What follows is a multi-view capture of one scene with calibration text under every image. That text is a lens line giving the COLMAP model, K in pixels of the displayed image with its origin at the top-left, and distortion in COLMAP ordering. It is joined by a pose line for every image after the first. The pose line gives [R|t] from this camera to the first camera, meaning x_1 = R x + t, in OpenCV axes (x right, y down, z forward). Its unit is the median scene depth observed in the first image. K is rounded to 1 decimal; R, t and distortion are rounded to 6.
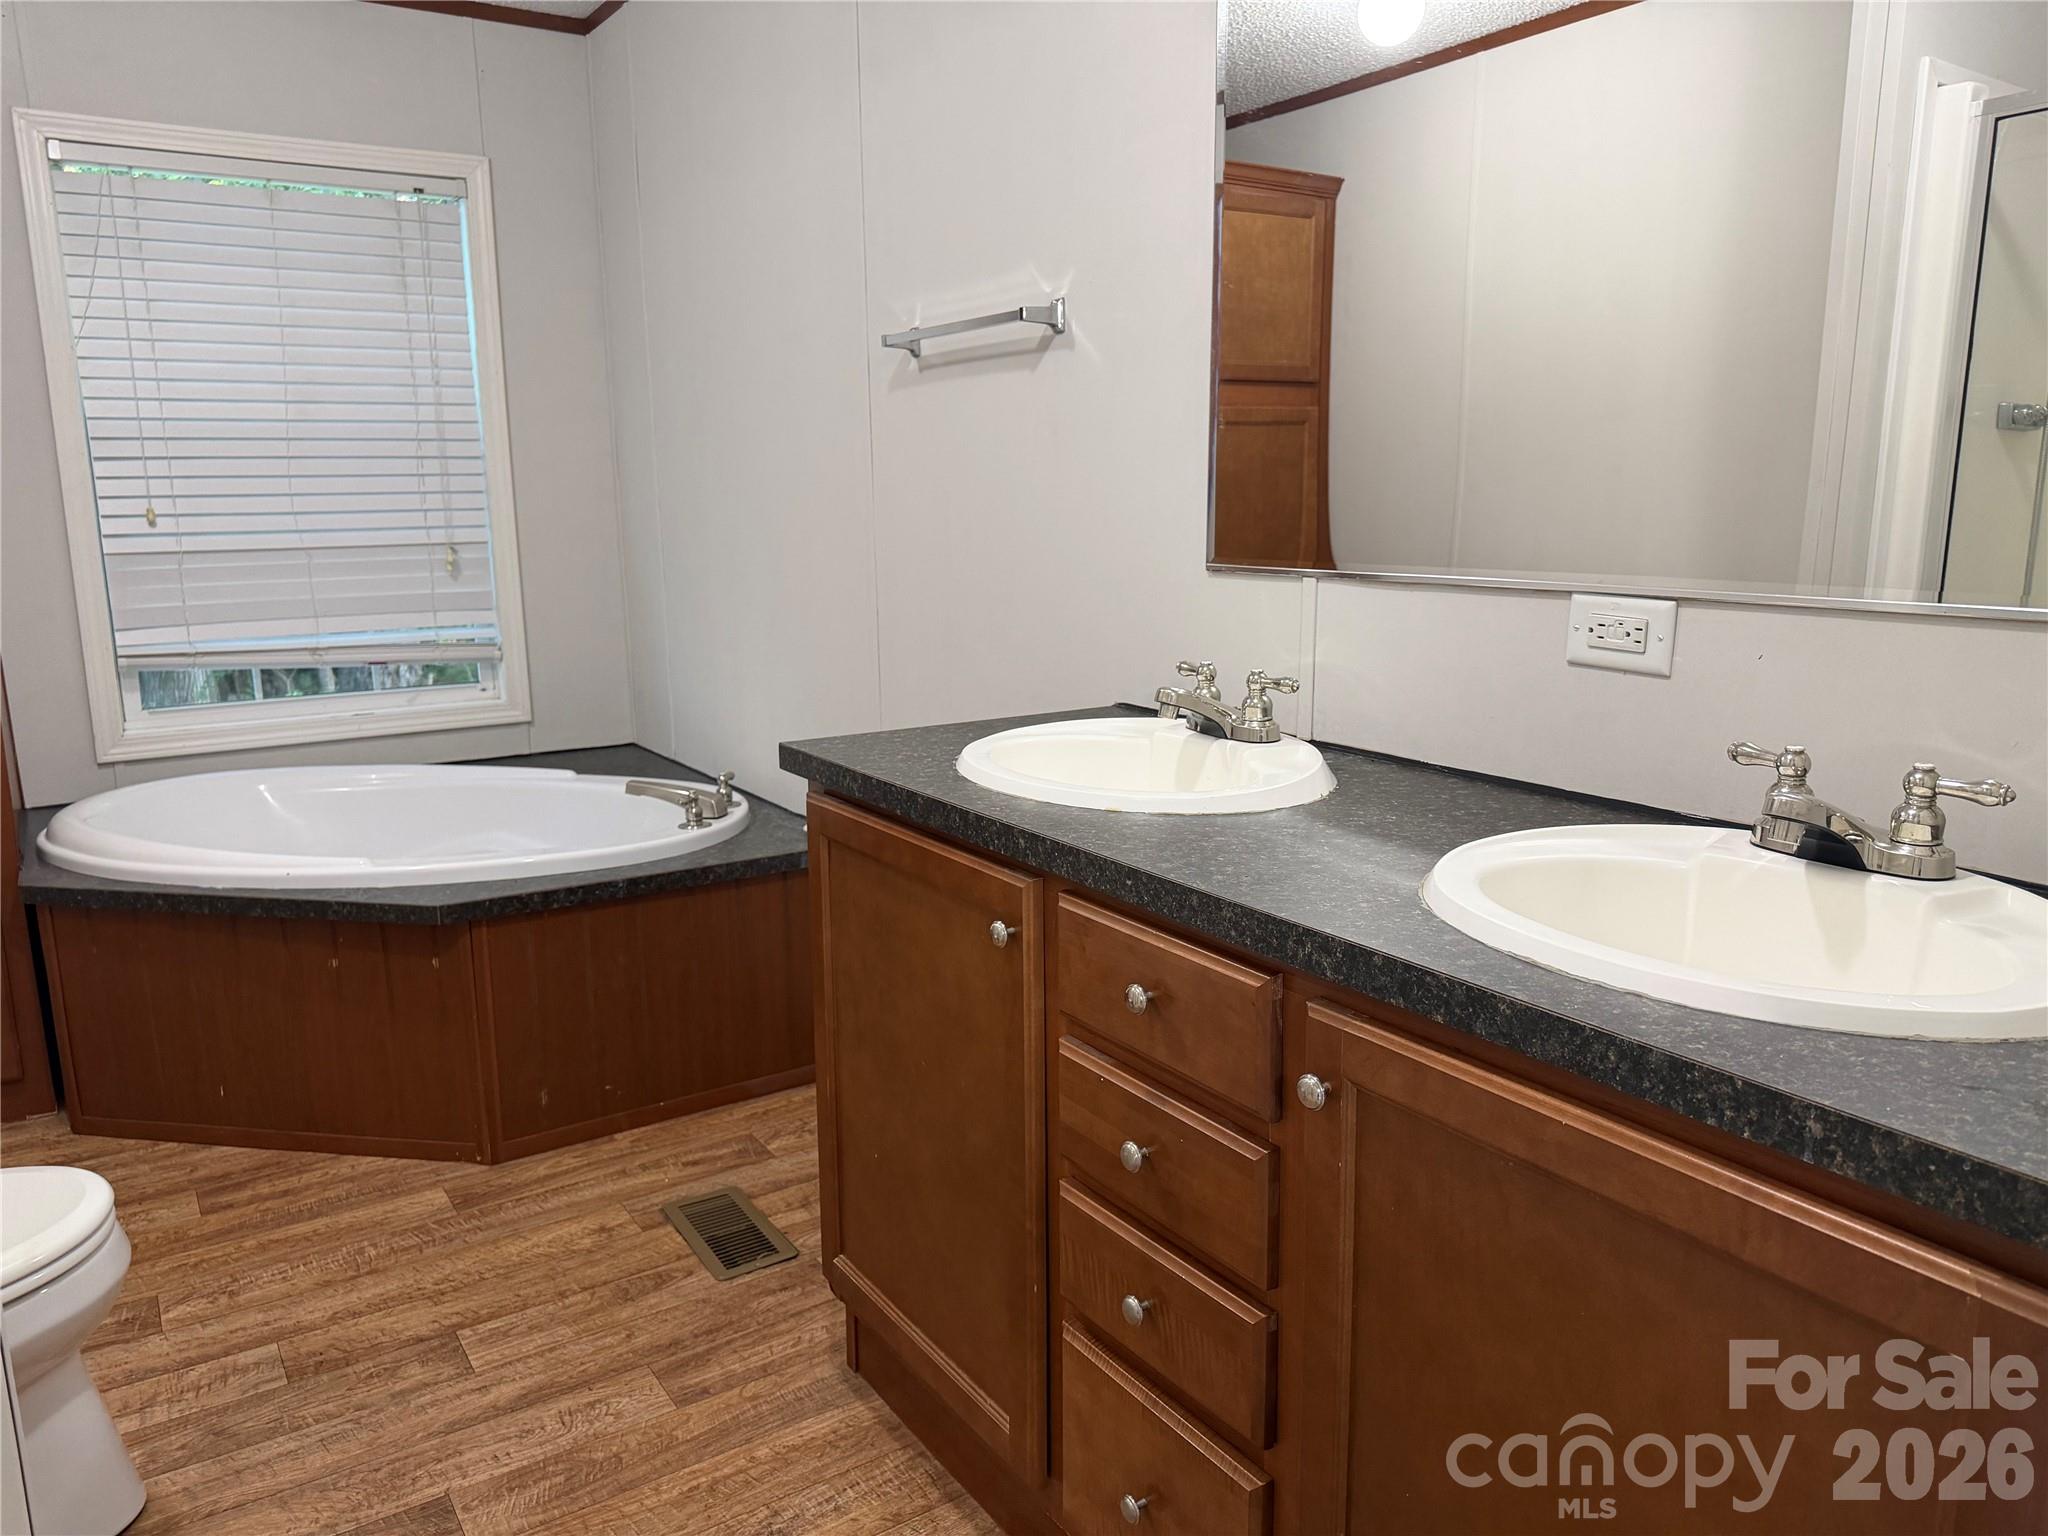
lens RADIAL K [[1434.9, 0, 1021.0], [0, 1434.9, 770.3], [0, 0, 1]] dist [0.031798, -0.060375]
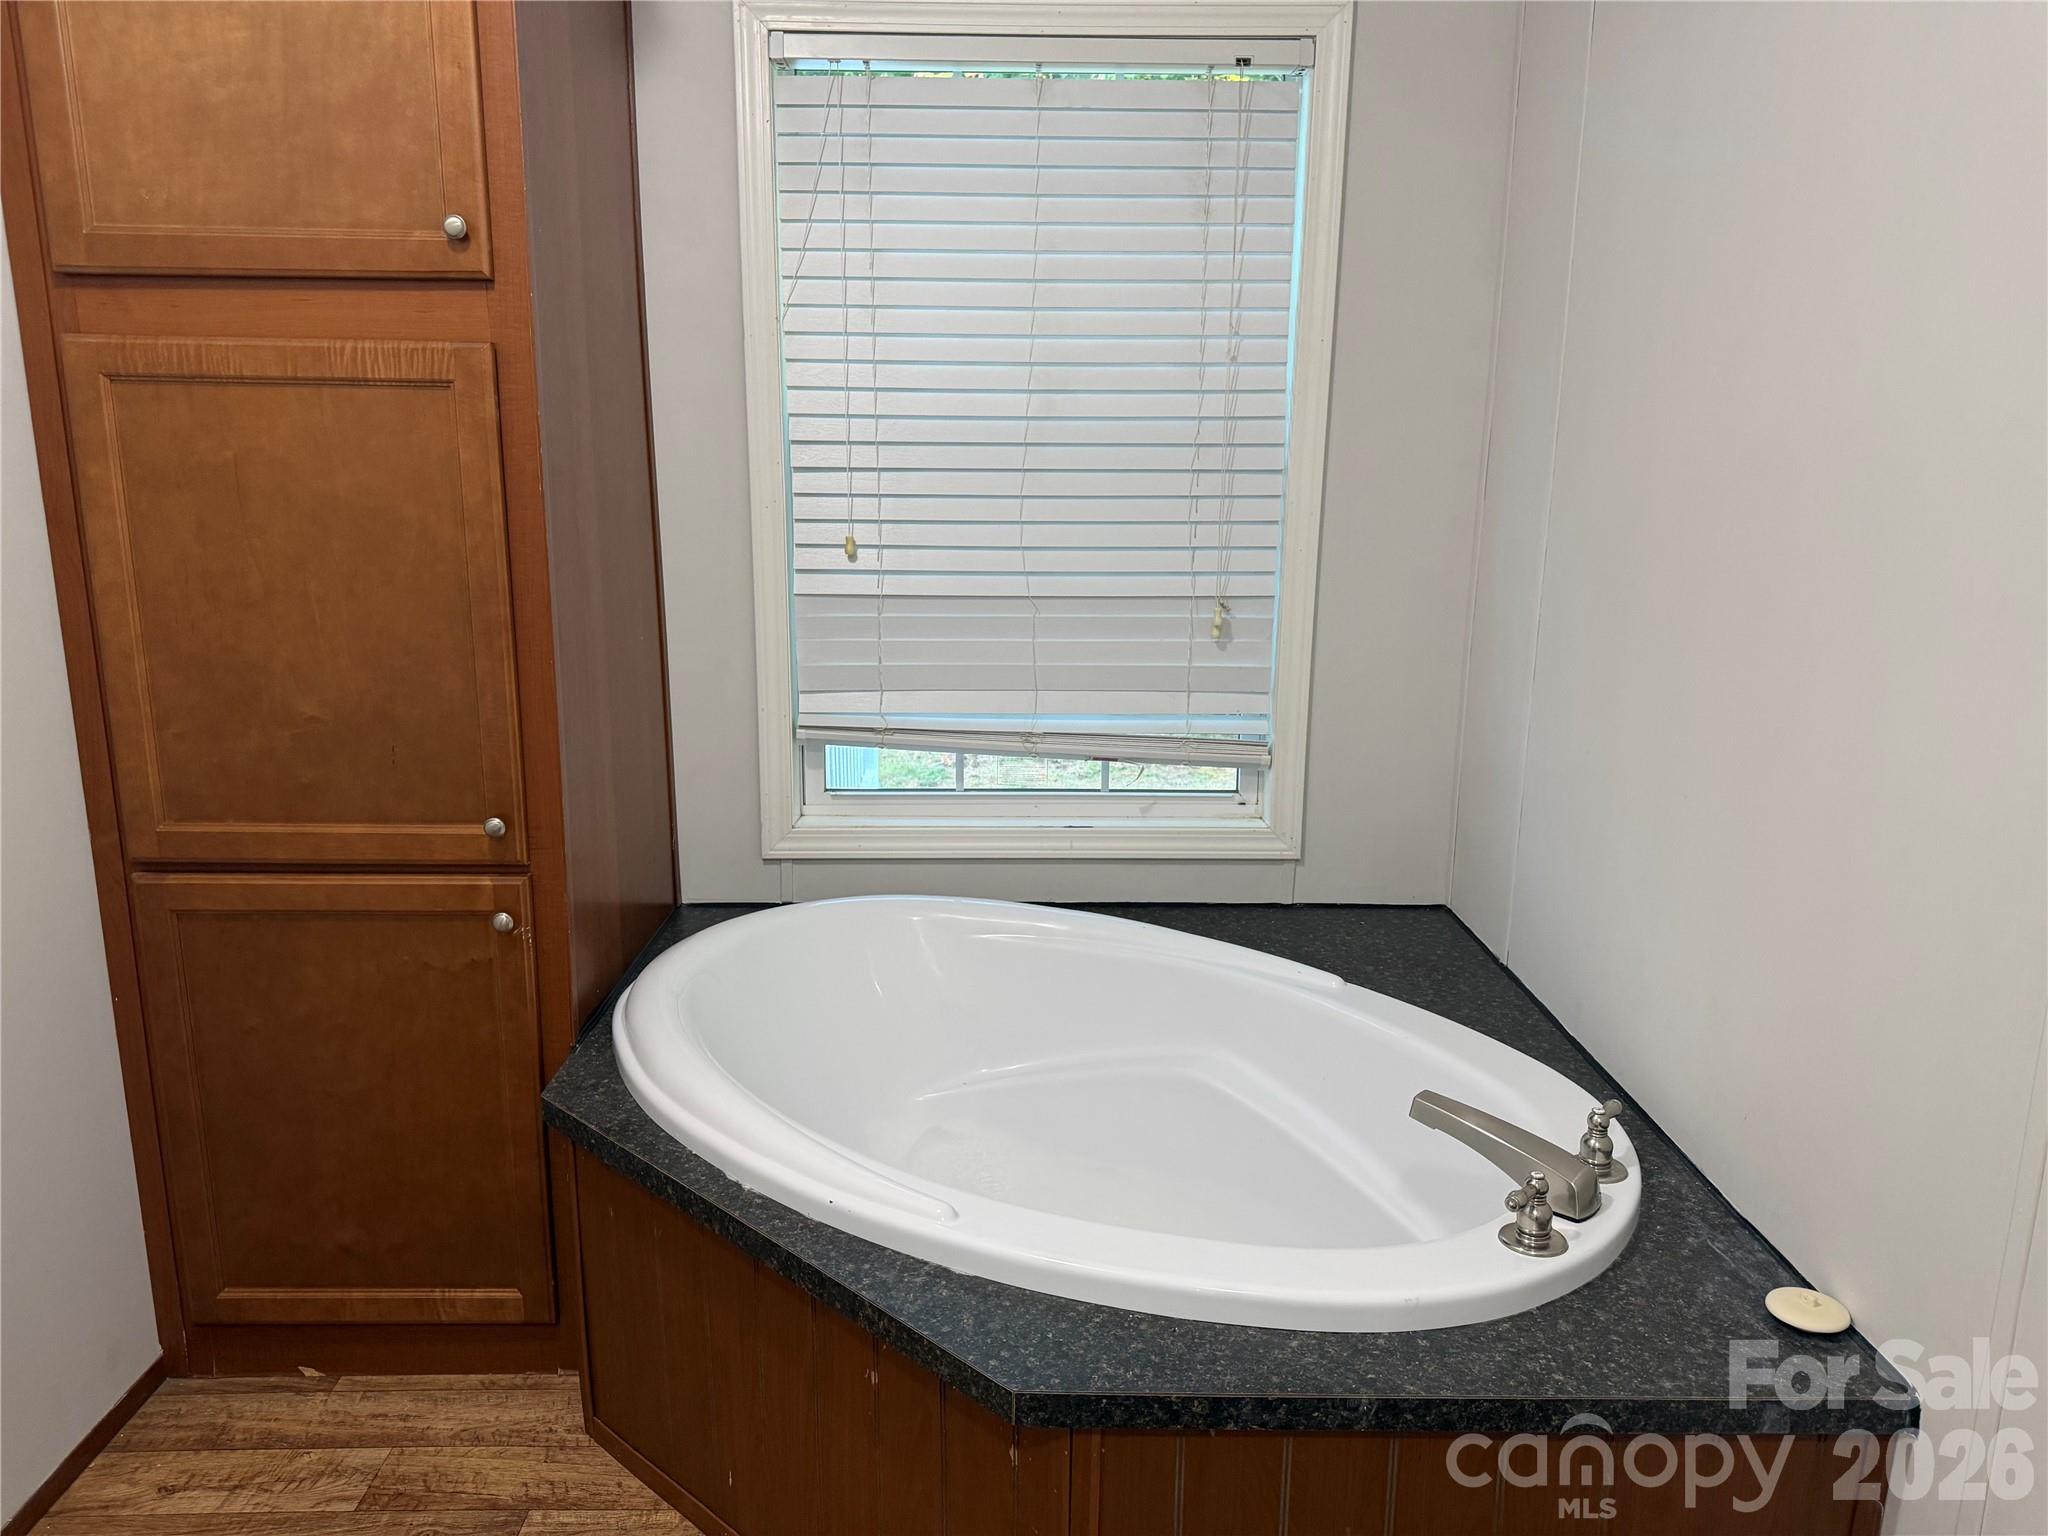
lens RADIAL K [[1434.9, 0, 1014.0], [0, 1434.9, 826.6], [0, 0, 1]] dist [0.031798, -0.060375]
pose [[0.841416, 0.152895, -0.518307, -0.116728], [-0.120696, 0.988082, 0.095536, -0.112168], [0.526737, -0.017828, 0.849841, 0.395025]]
